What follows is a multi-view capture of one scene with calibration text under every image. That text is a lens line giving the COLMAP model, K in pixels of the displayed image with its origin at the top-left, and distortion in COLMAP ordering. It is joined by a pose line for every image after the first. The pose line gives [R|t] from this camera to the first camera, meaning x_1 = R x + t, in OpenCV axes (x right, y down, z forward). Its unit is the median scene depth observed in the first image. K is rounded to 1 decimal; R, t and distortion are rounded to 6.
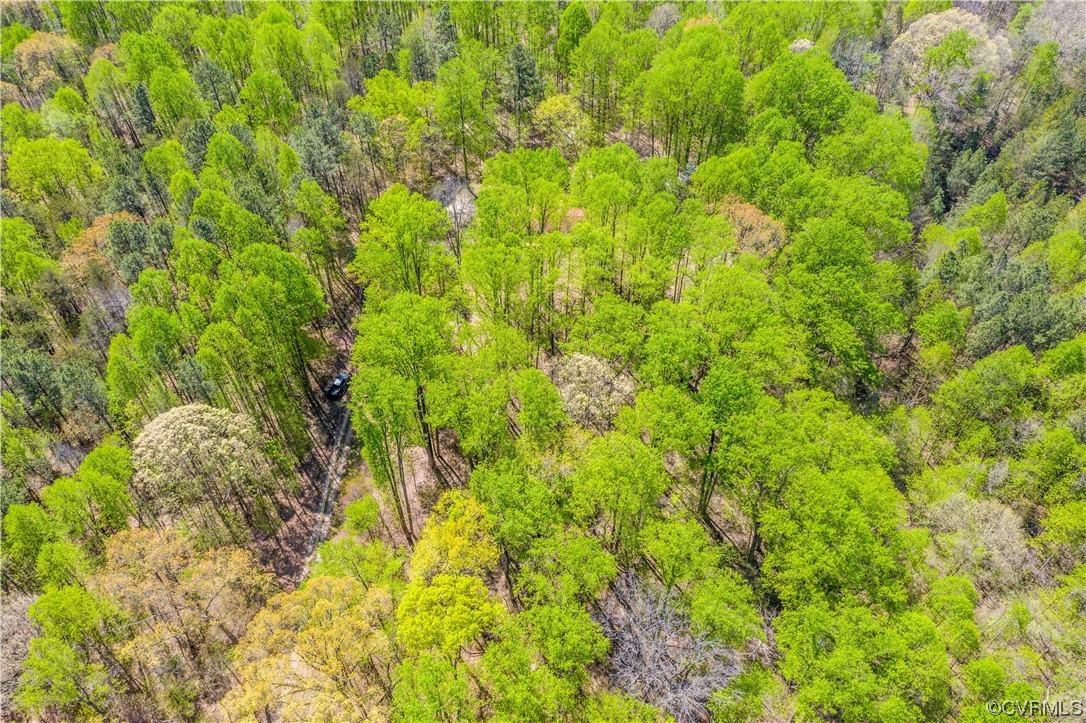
lens RADIAL K [[870.2, 0, 538.7], [0, 870.2, 357.8], [0, 0, 1]] dist [0.016368, -0.000079]
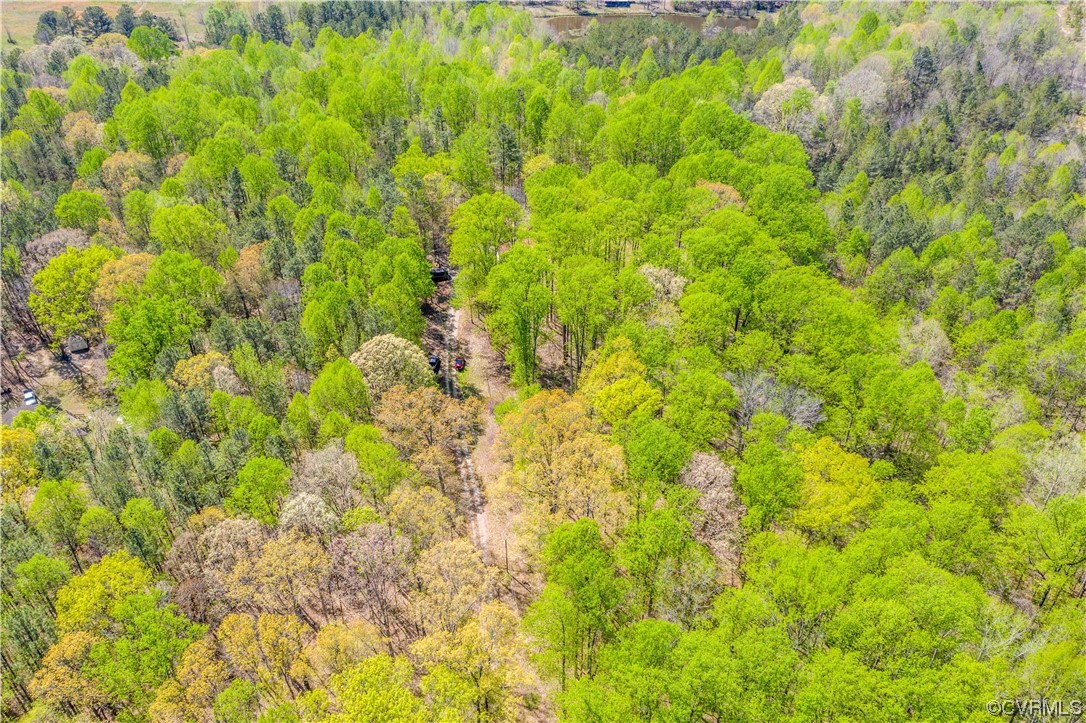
lens RADIAL K [[870.2, 0, 543.7], [0, 870.2, 353.2], [0, 0, 1]] dist [0.016368, -0.000079]
pose [[0.970238, -0.141451, 0.196543, -0.345632], [0.179487, 0.964924, -0.191586, 0.312059], [-0.162549, 0.221161, 0.961595, -0.275567]]
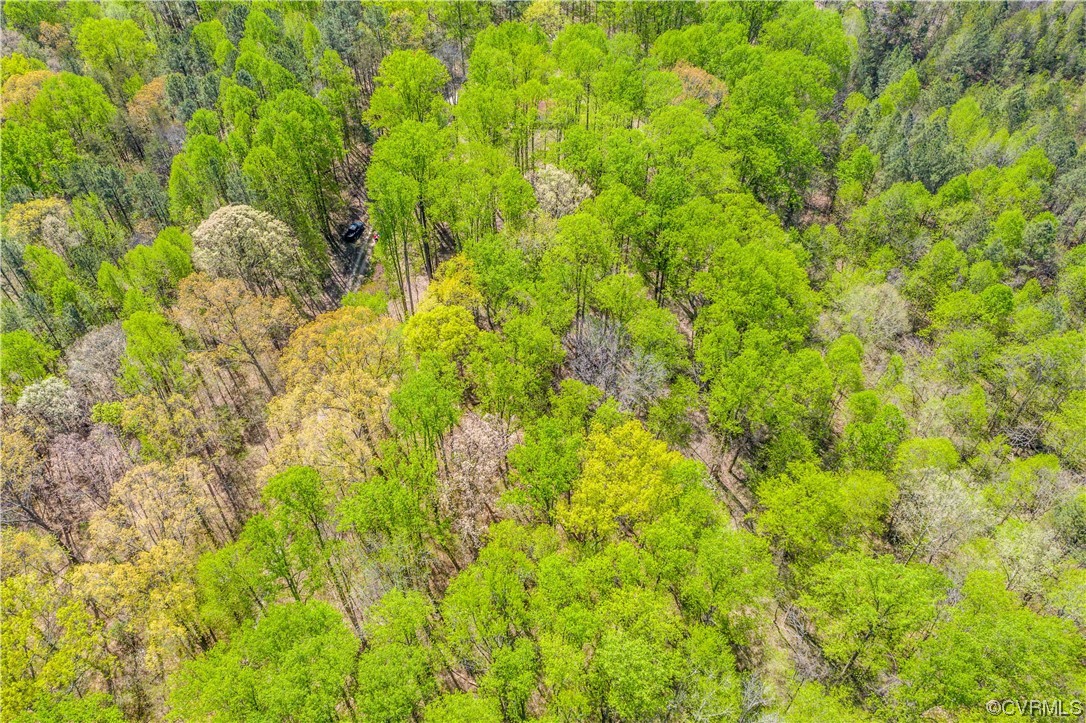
lens RADIAL K [[870.2, 0, 540.1], [0, 870.2, 358.2], [0, 0, 1]] dist [0.016368, -0.000079]
pose [[0.999981, 0.005791, -0.001992, 0.029006], [-0.005792, 0.999983, -0.000419, 0.219349], [0.001989, 0.000430, 0.999998, -0.197463]]
